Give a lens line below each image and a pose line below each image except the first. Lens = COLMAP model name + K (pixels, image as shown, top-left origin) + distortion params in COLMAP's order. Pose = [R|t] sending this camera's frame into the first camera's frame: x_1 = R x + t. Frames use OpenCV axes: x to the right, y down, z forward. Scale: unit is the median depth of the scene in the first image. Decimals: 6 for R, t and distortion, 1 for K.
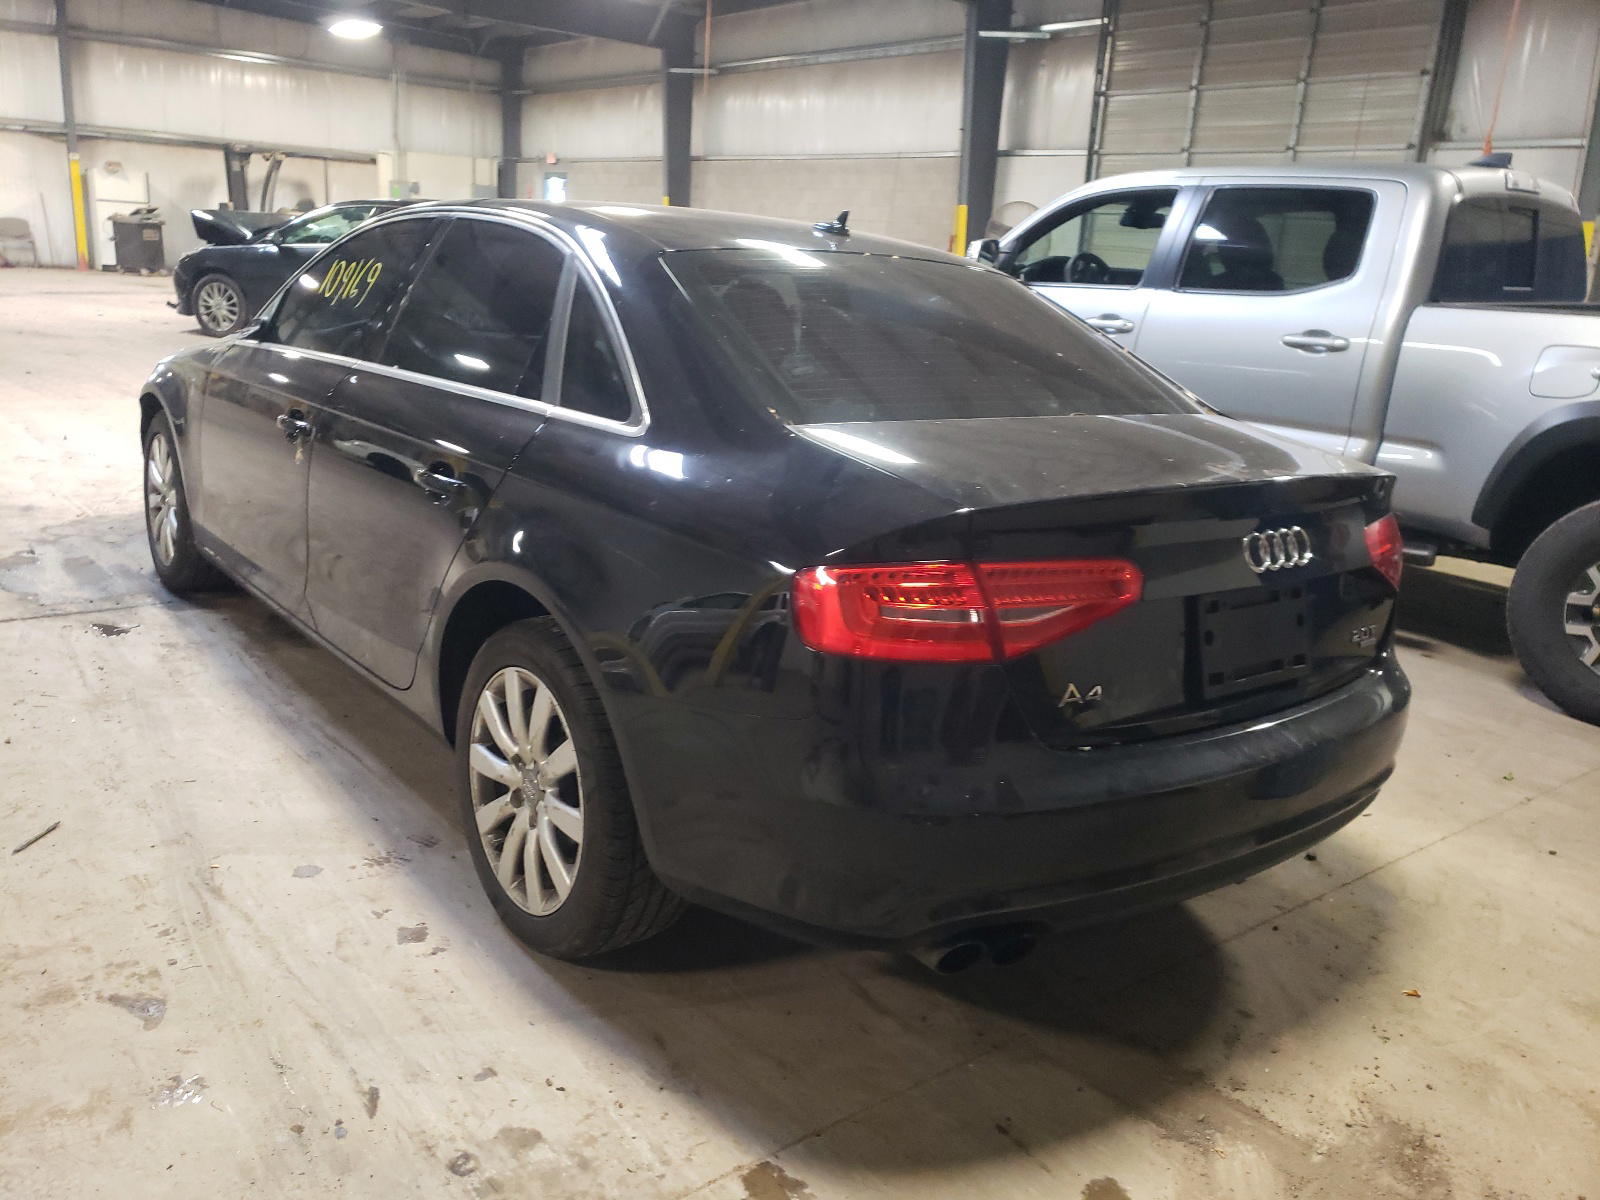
lens RADIAL K [[1241.2, 0, 800.0], [0, 1241.2, 598.2], [0, 0, 1]] dist [0.014463, 0.003343]
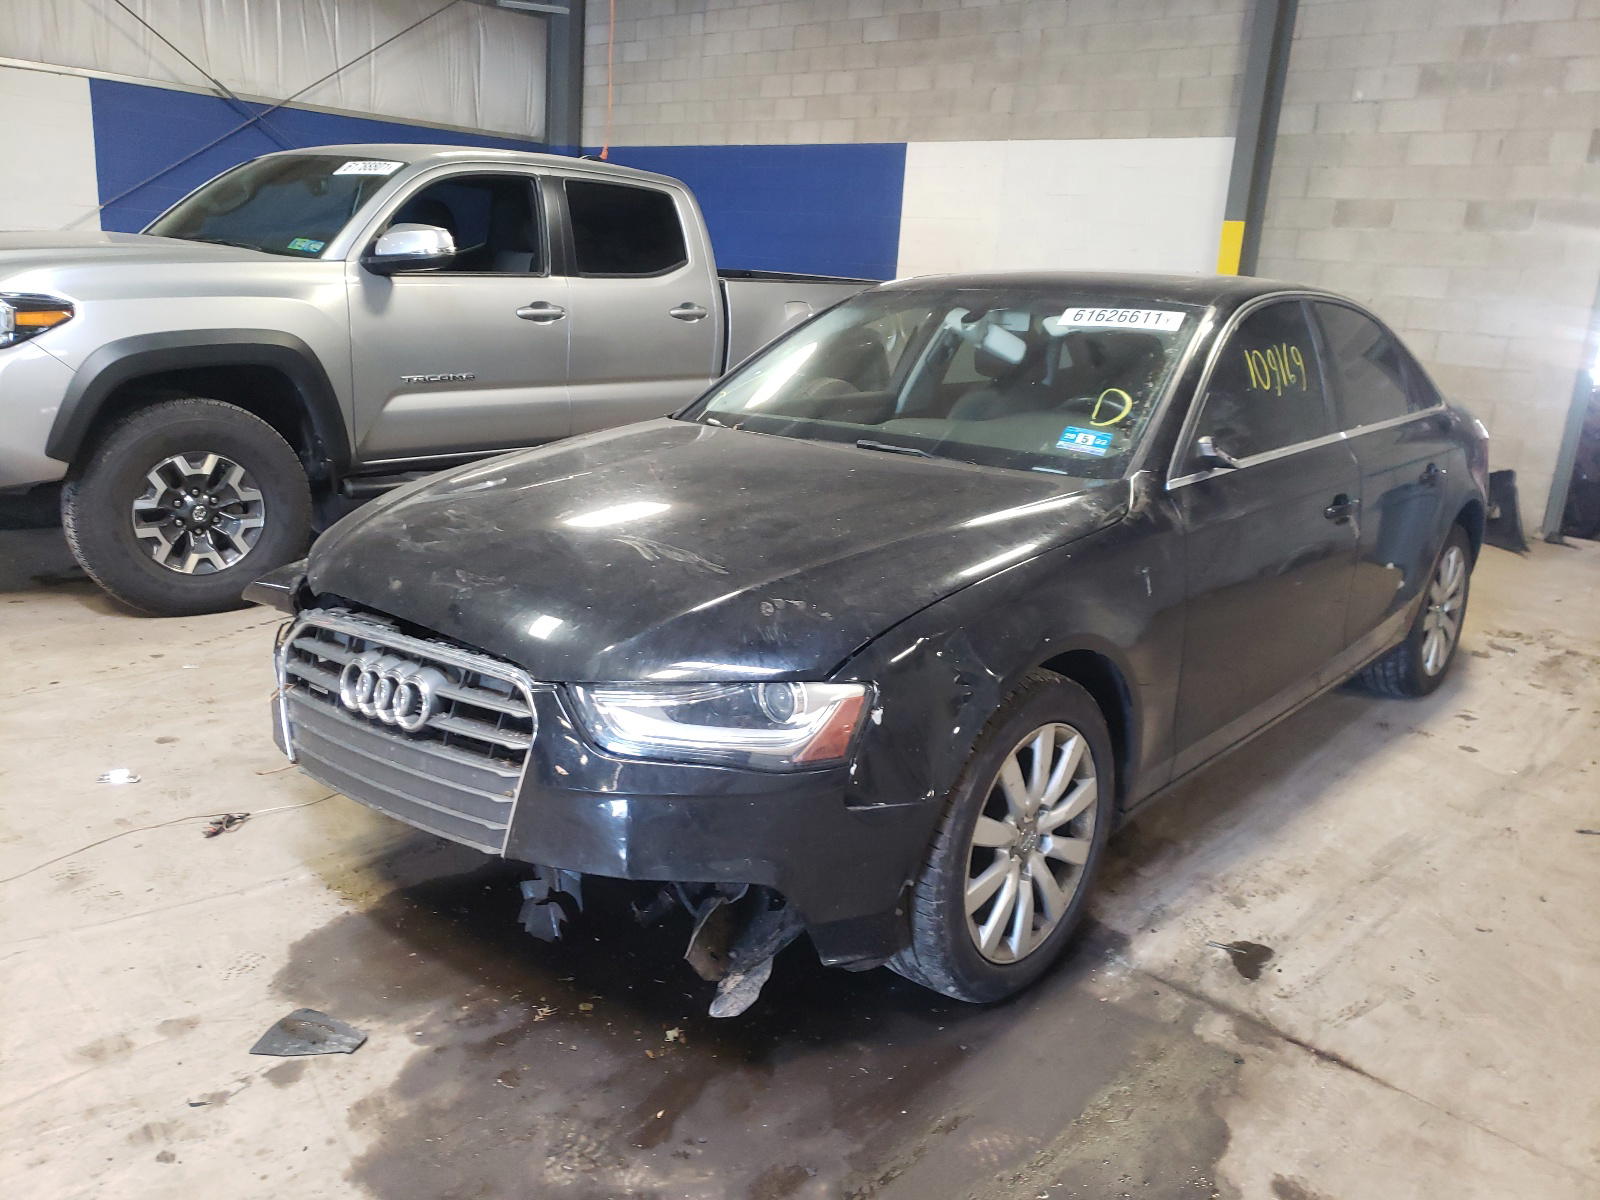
lens RADIAL K [[1241.2, 0, 787.3], [0, 1241.2, 603.3], [0, 0, 1]] dist [0.014463, 0.003343]
pose [[-0.162955, -0.333748, 0.928471, -1.168708], [0.199598, 0.910440, 0.362298, -0.475229], [-0.966233, 0.244359, -0.081745, 1.368893]]
